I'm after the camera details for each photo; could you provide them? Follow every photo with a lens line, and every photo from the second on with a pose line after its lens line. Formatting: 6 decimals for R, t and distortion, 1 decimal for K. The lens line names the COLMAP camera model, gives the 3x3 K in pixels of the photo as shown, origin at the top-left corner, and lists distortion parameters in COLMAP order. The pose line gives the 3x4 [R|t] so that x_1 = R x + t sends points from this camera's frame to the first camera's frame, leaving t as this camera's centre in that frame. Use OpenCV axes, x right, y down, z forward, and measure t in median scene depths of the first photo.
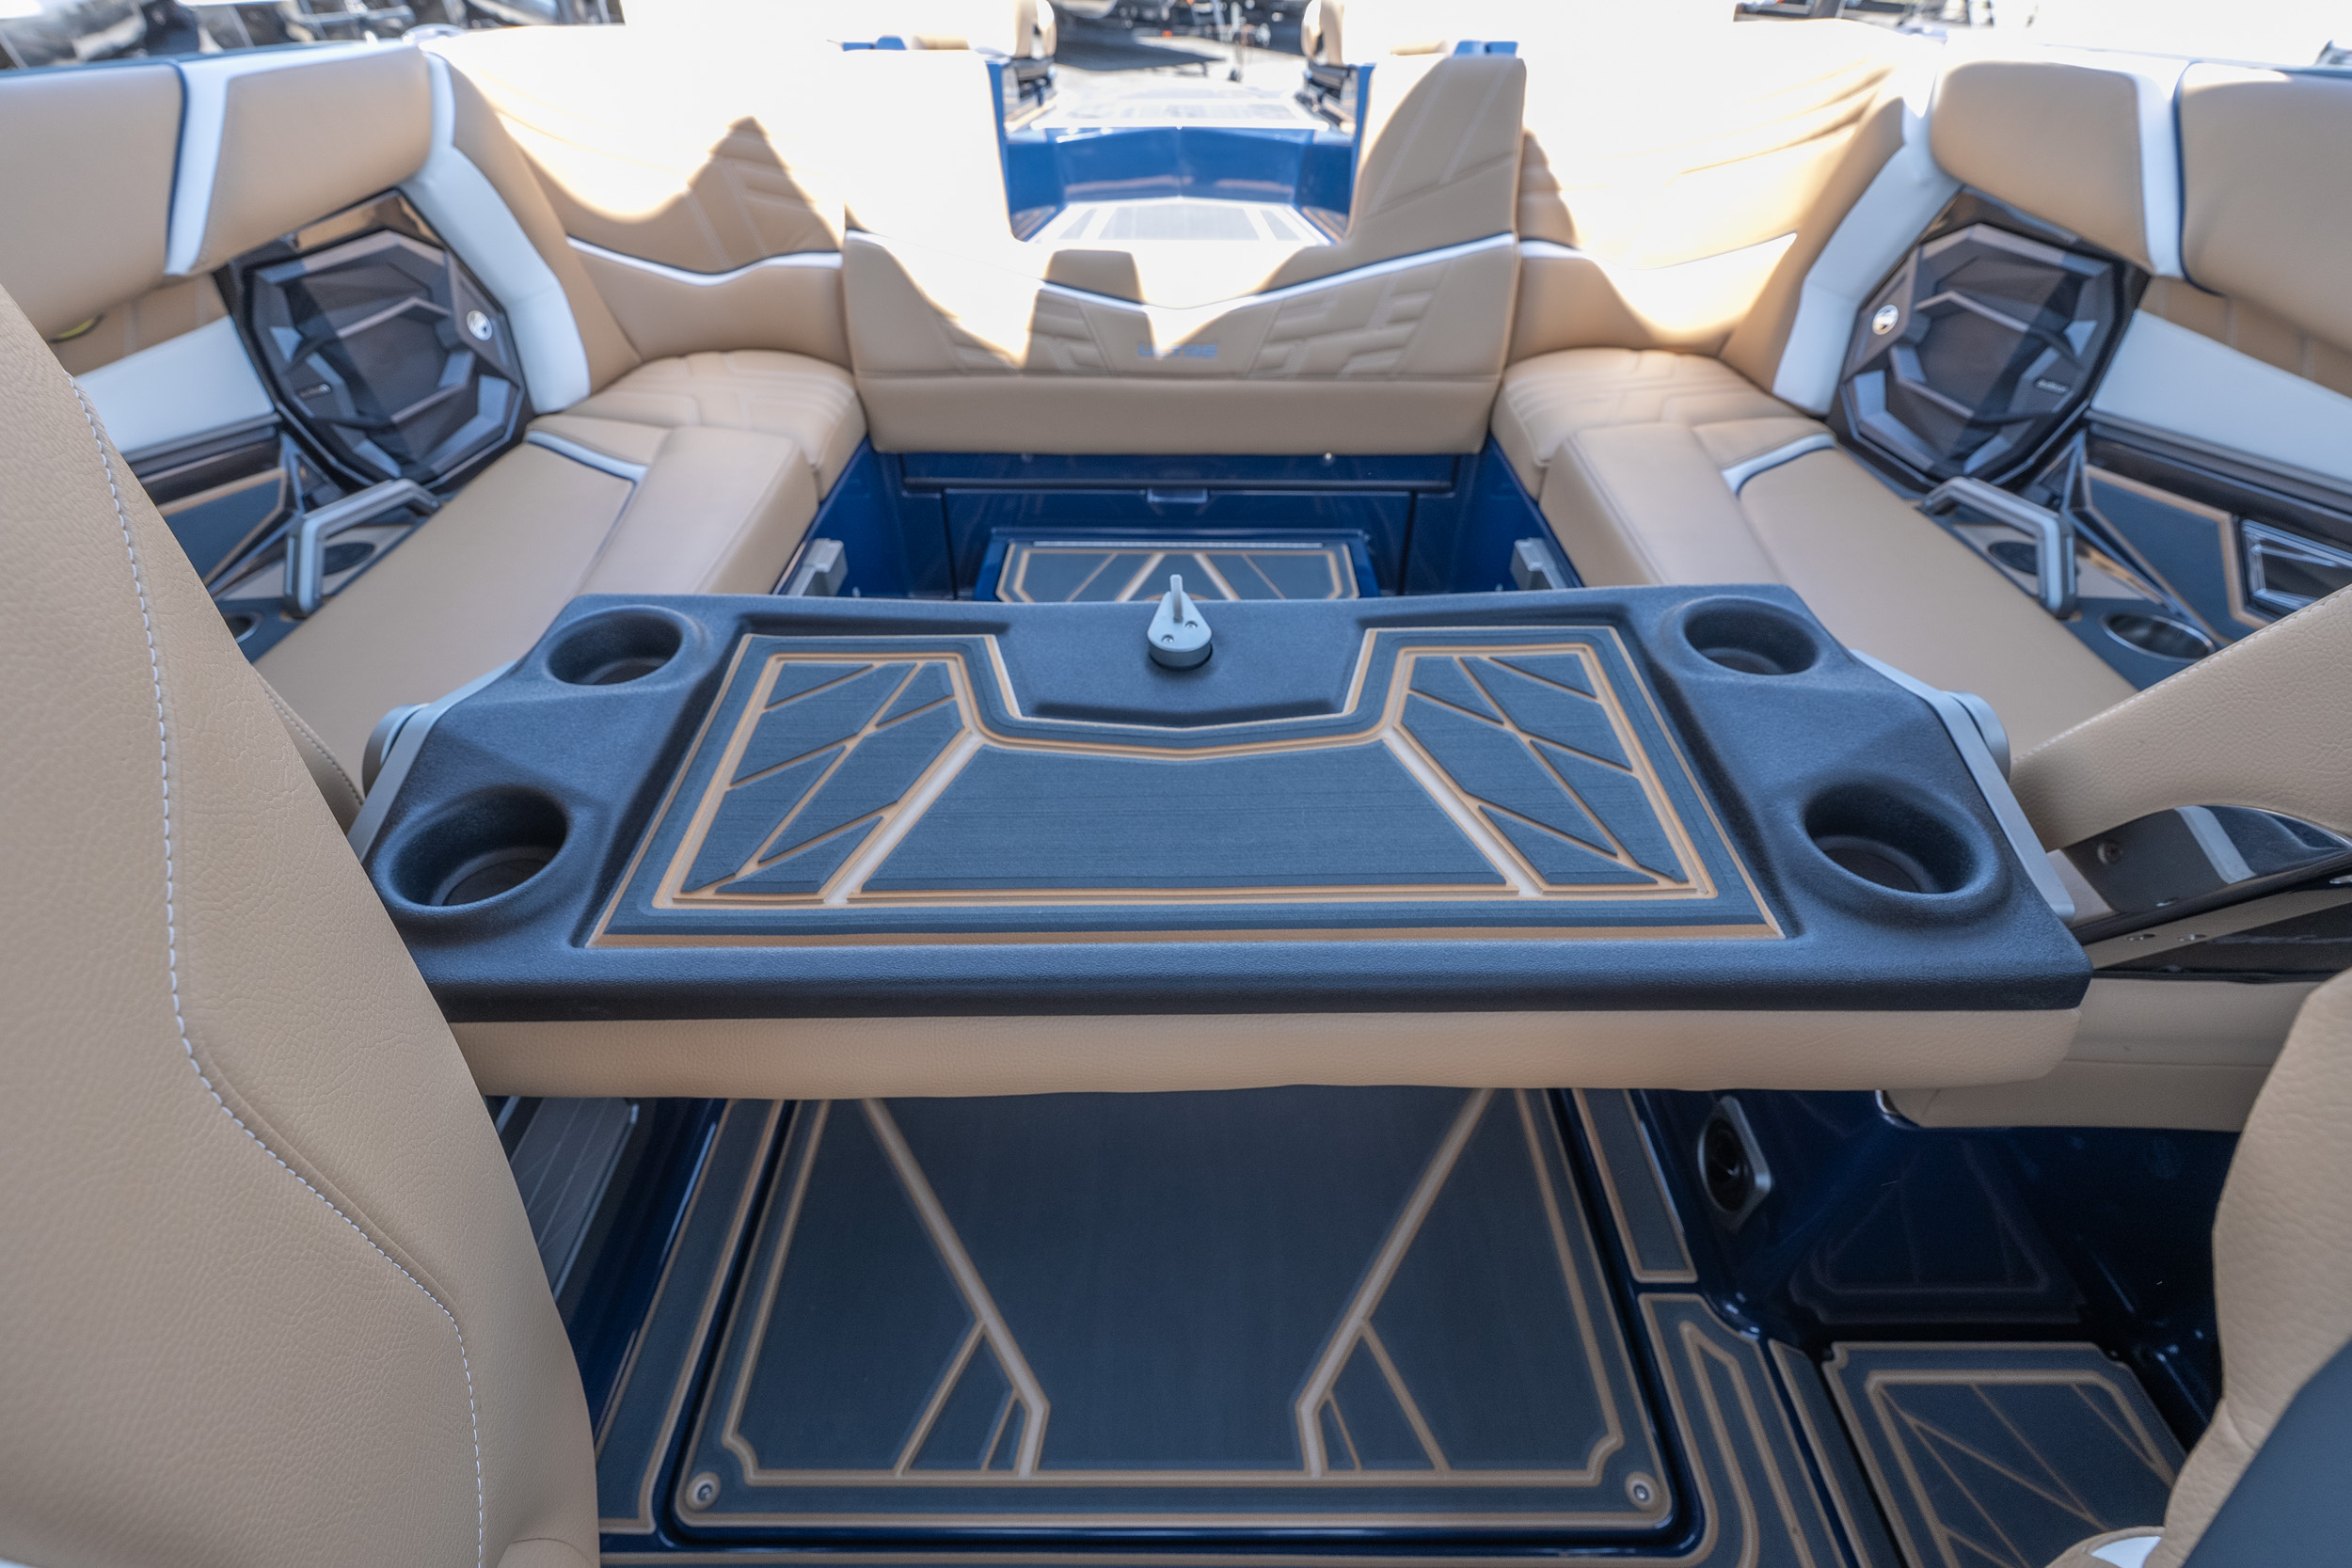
lens RADIAL K [[1053.1, 0, 1172.4], [0, 1053.1, 793.2], [0, 0, 1]] dist [-0.003747, -0.000065]
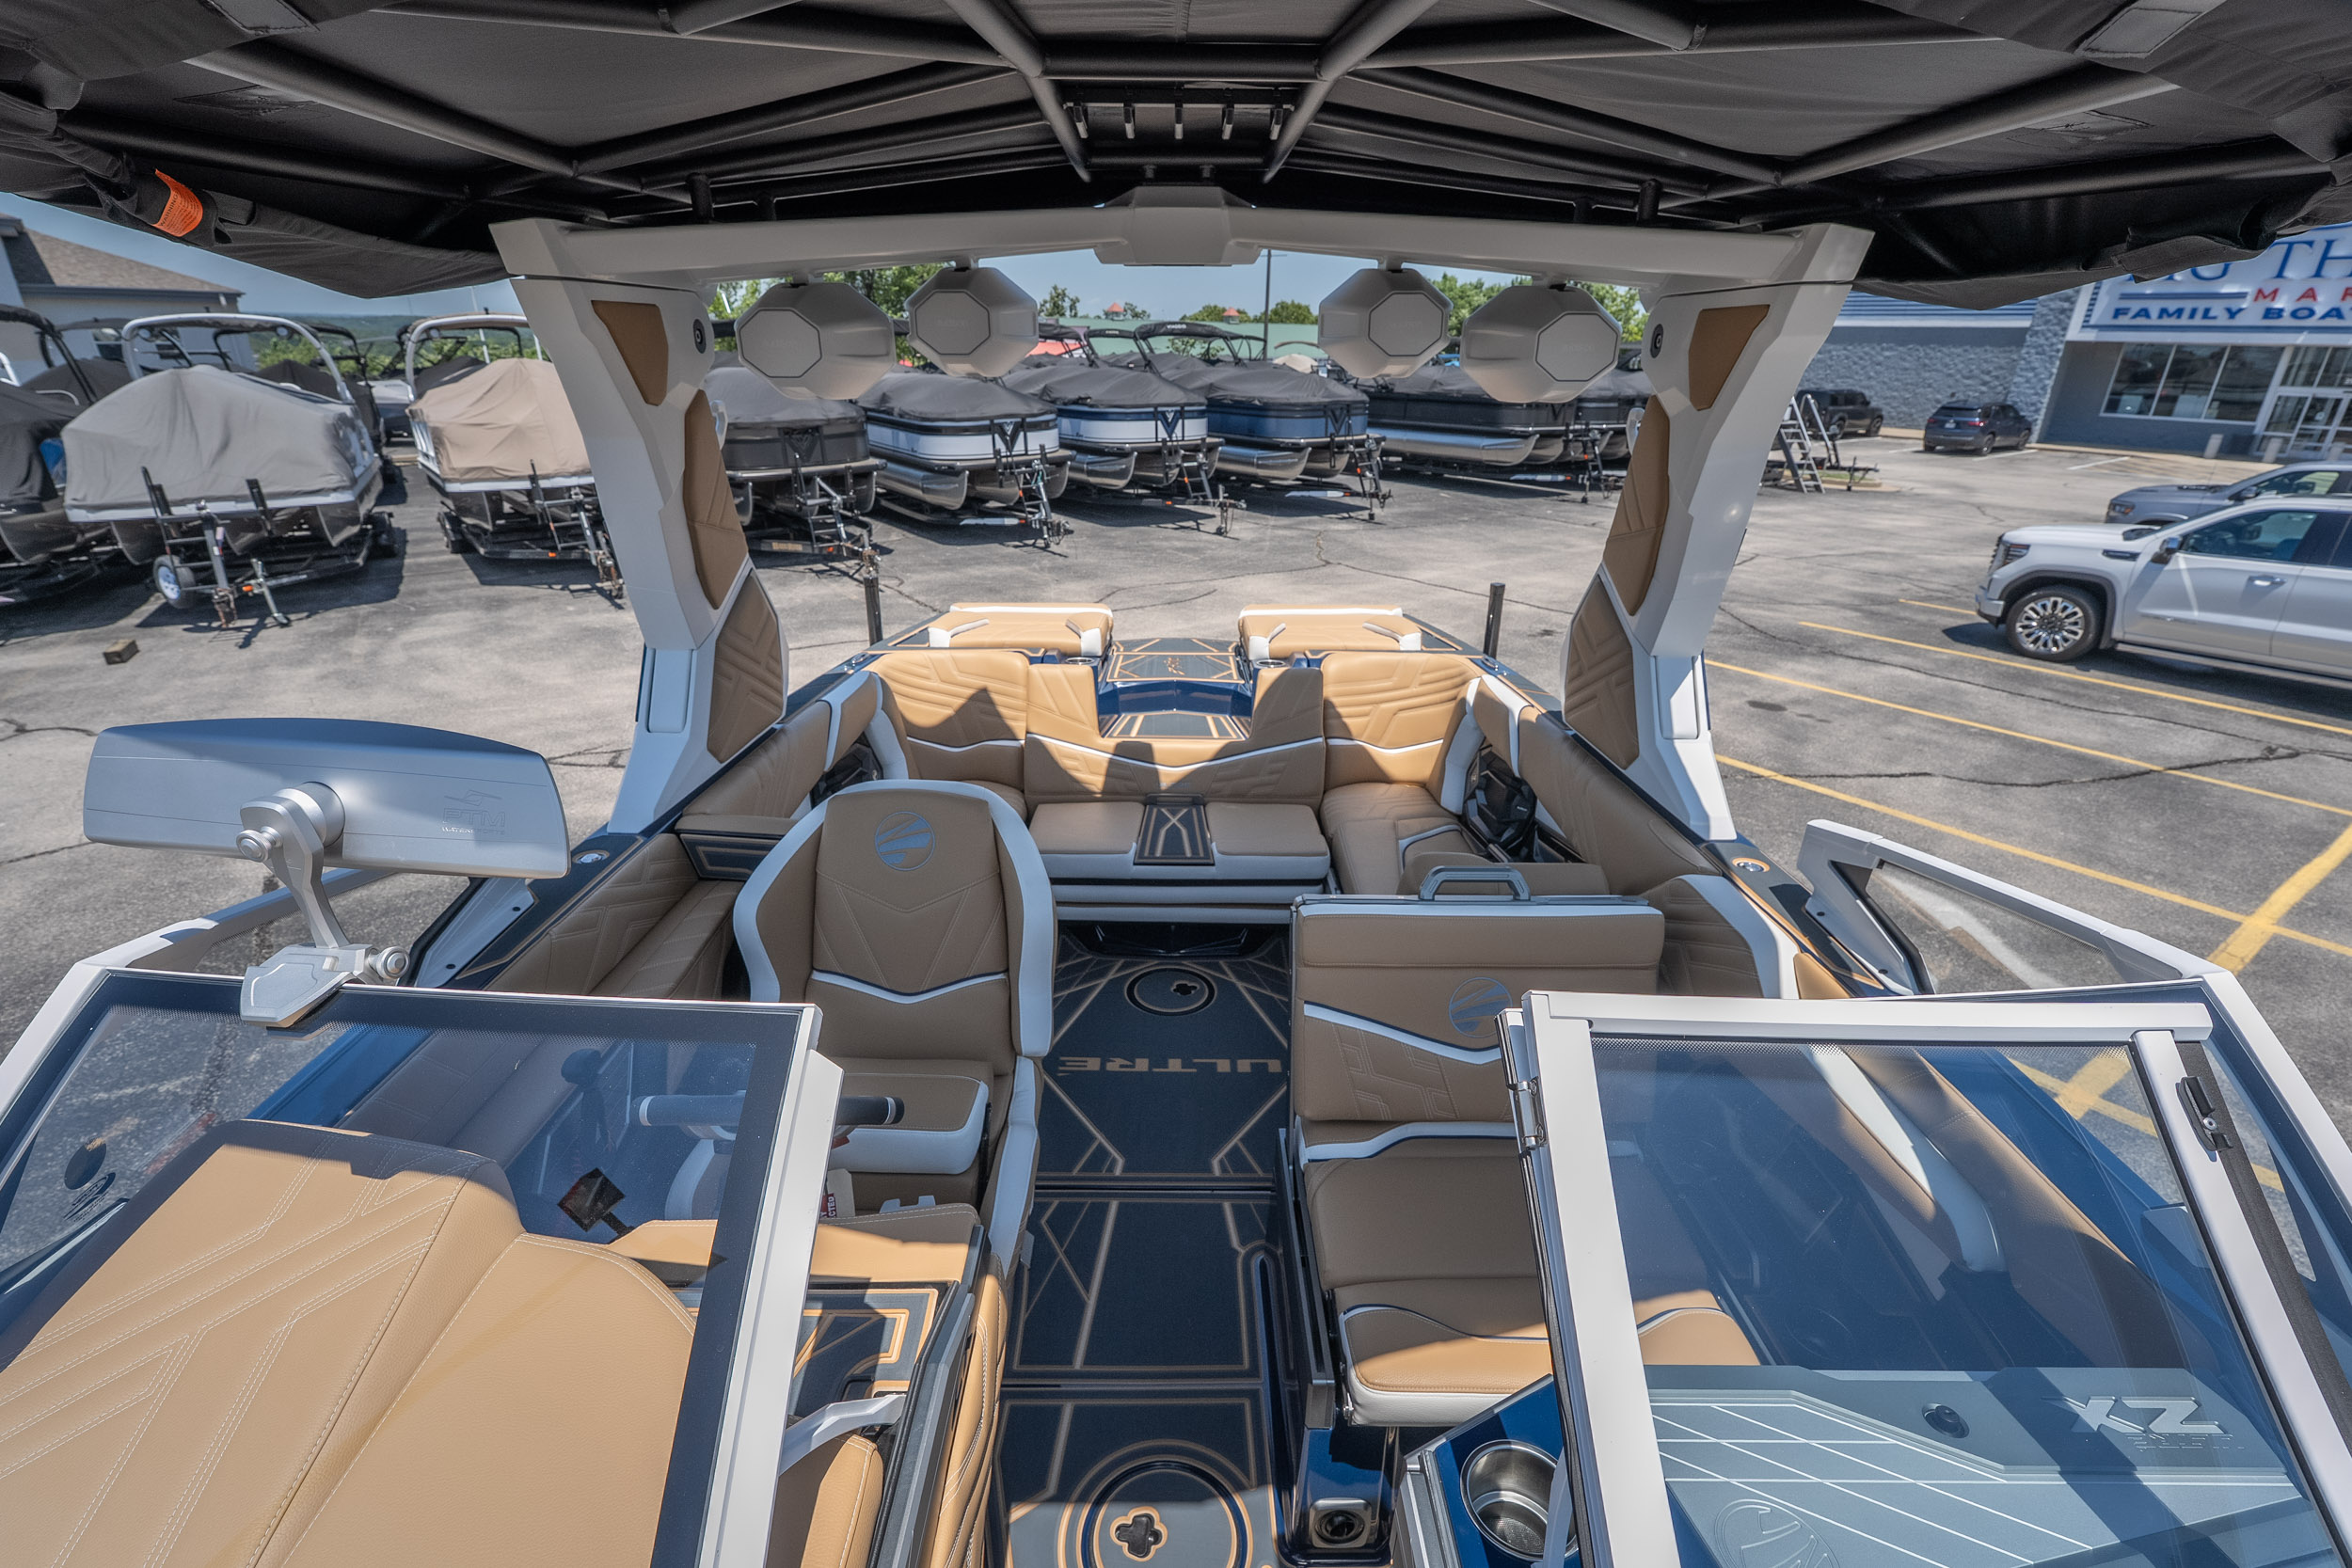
lens RADIAL K [[1053.9, 0, 1179.7], [0, 1053.9, 778.1], [0, 0, 1]] dist [-0.002513, 0.000710]
pose [[0.999907, 0.009899, 0.009415, -0.003259], [-0.006239, 0.944000, -0.329887, 0.328241], [-0.012153, 0.329798, 0.943973, -1.212134]]
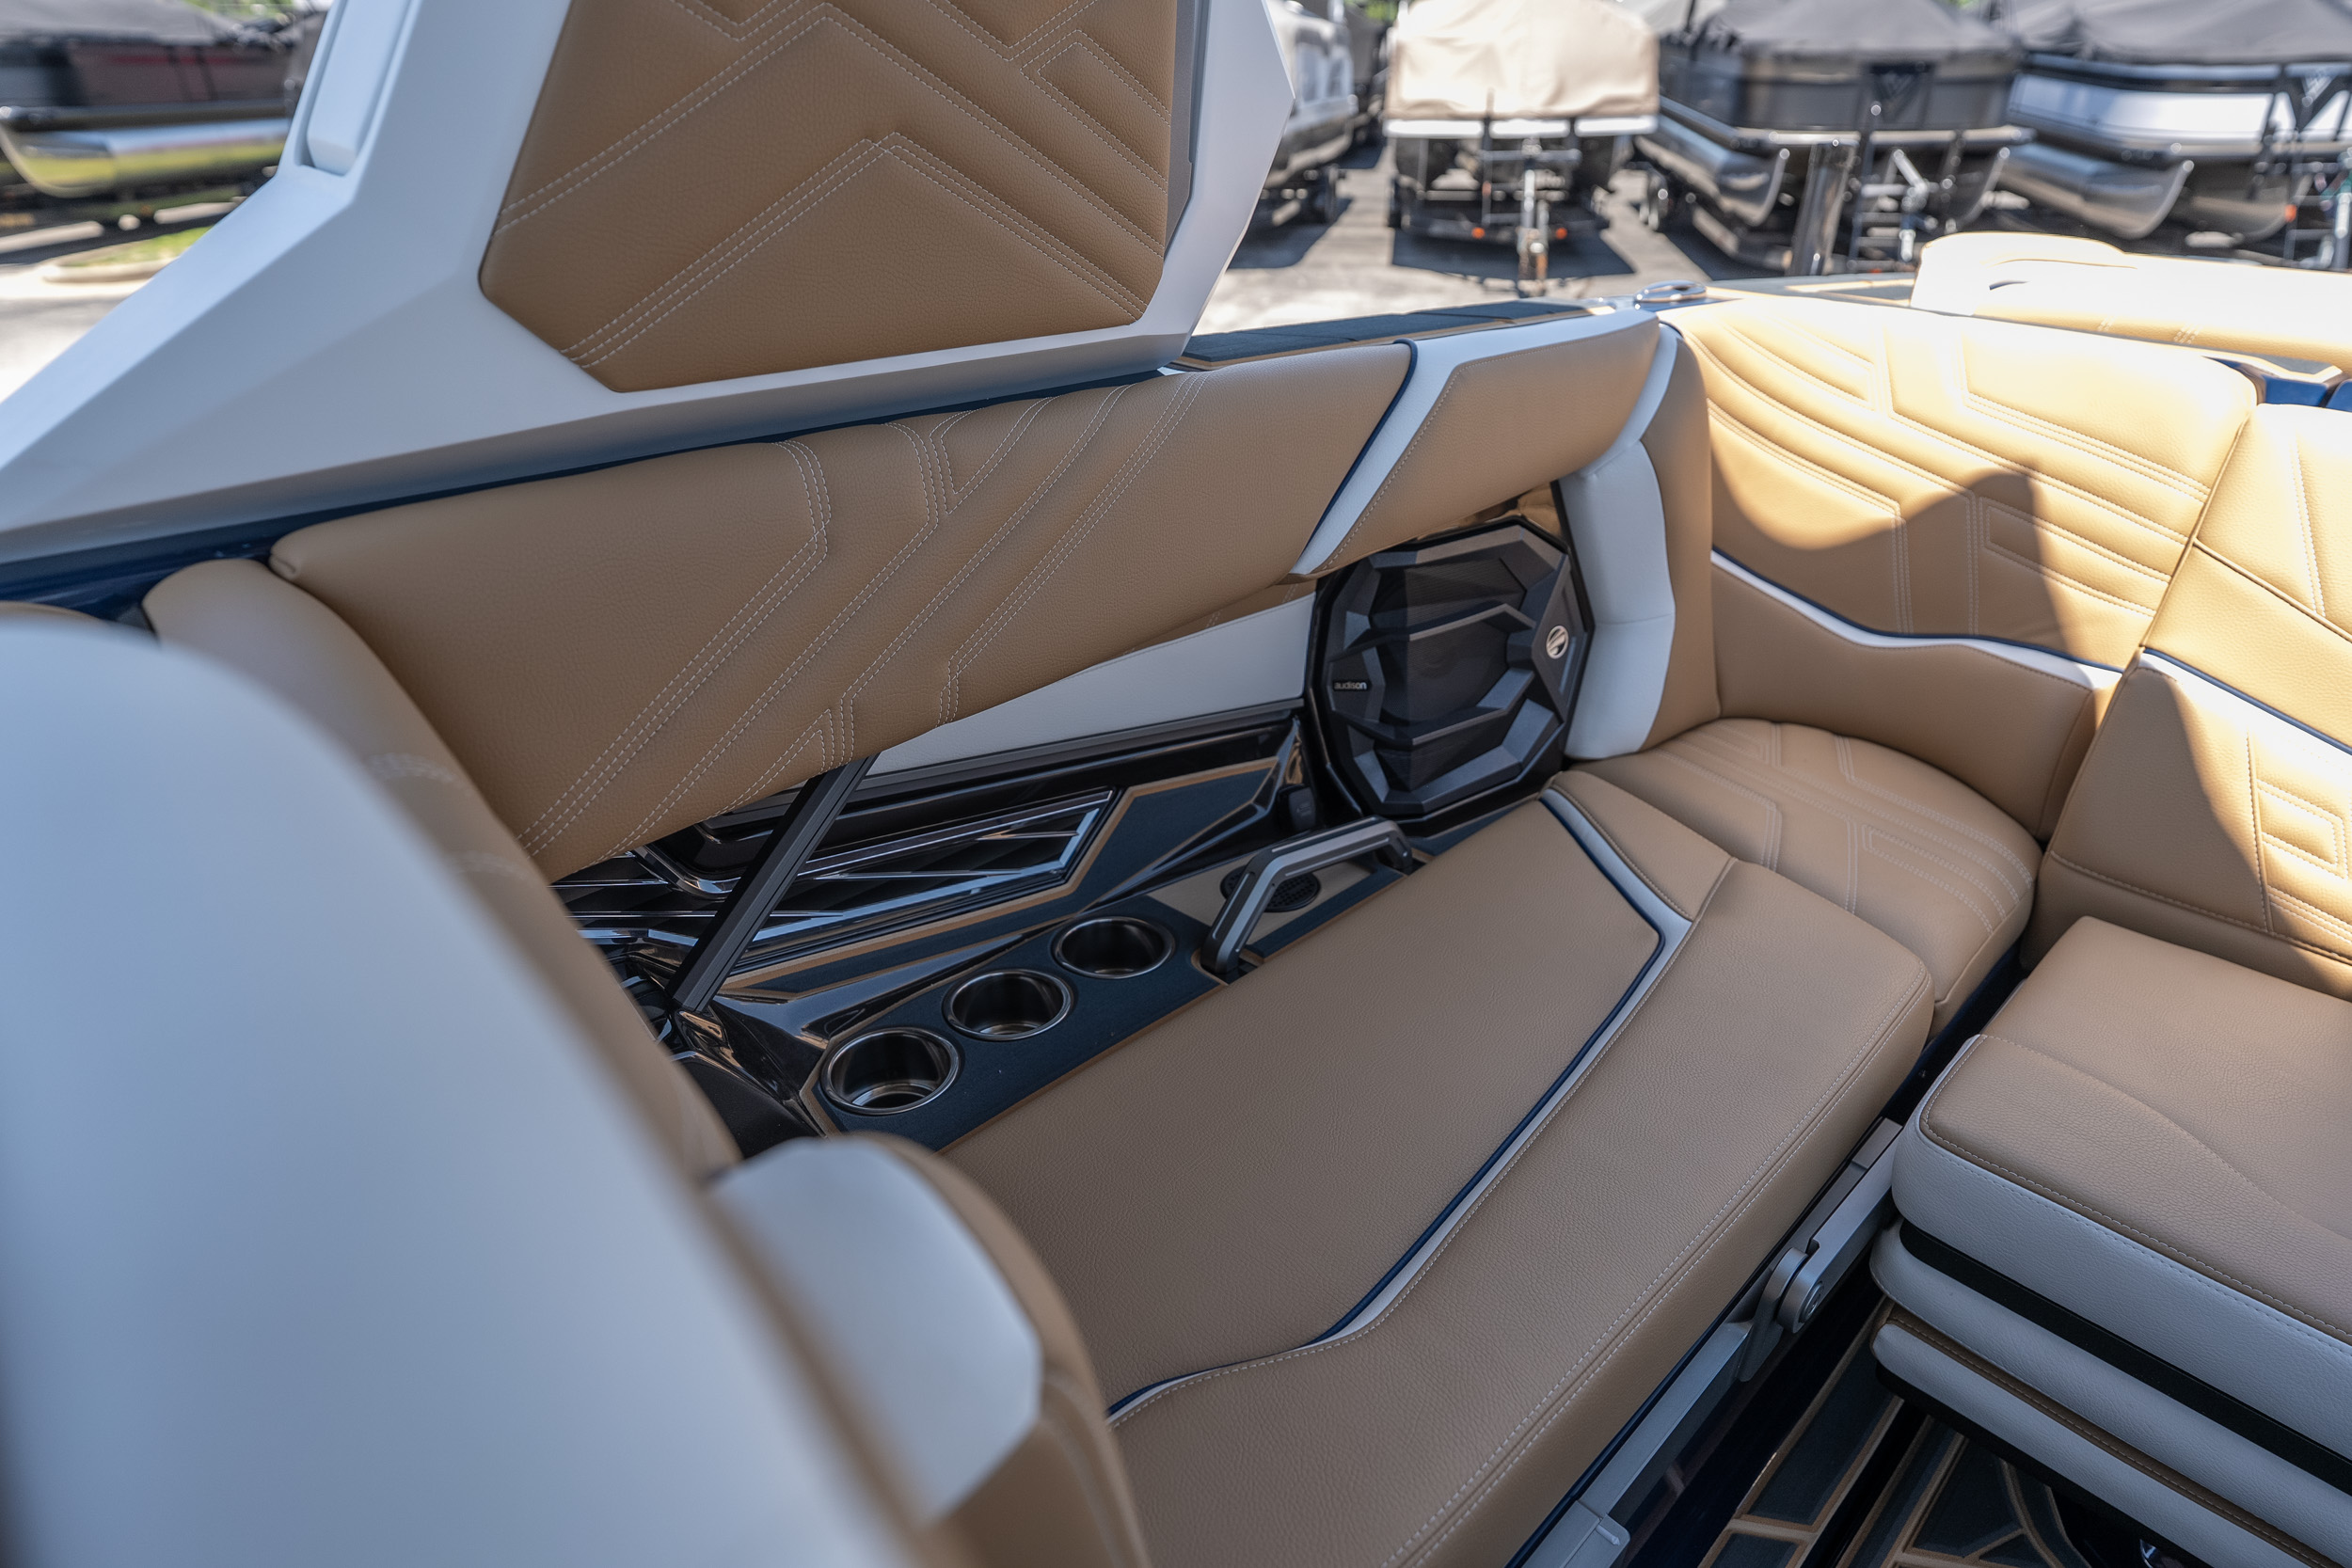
lens RADIAL K [[1393.6, 0, 1176.0], [0, 1393.6, 784.0], [0, 0, 1]] dist [-0.003434, 0.001925]
pose [[0.711247, 0.351188, -0.608929, -0.207097], [-0.472628, 0.880141, -0.044438, -0.180121], [0.520337, 0.319403, 0.791979, 0.094818]]
